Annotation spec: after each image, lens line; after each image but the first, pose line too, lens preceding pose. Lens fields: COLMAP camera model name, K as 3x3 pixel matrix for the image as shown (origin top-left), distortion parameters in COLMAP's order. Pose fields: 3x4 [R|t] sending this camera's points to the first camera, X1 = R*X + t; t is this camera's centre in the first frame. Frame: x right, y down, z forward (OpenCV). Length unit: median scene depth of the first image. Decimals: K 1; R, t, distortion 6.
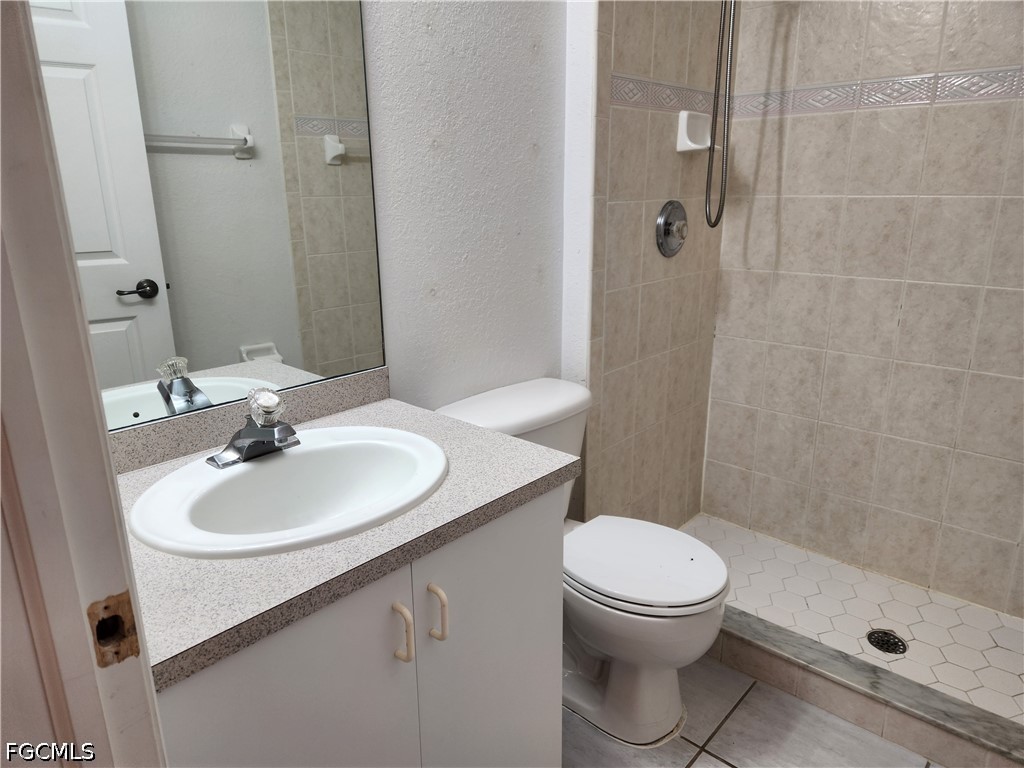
lens RADIAL K [[684.6, 0, 508.3], [0, 684.6, 387.6], [0, 0, 1]] dist [0.063895, -0.051463]
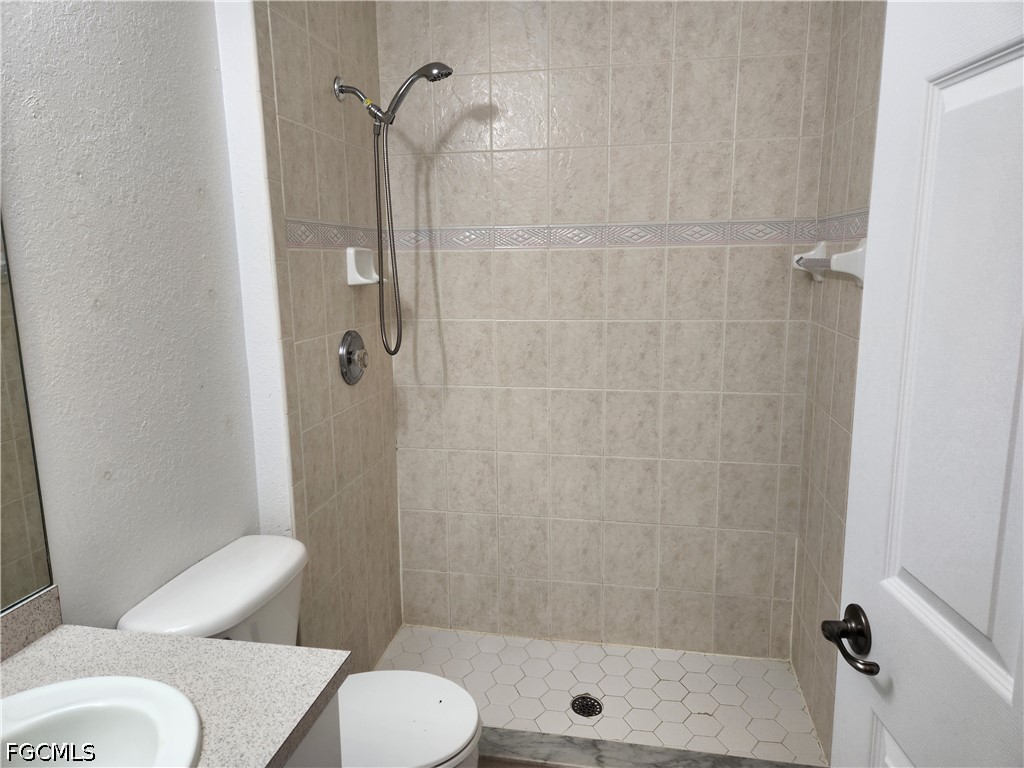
lens RADIAL K [[684.6, 0, 513.0], [0, 684.6, 384.5], [0, 0, 1]] dist [0.063895, -0.051463]
pose [[0.851234, -0.093797, 0.516337, -0.090227], [0.150639, 0.986164, -0.069200, -0.089492], [-0.502702, 0.136686, 0.853585, 0.026945]]
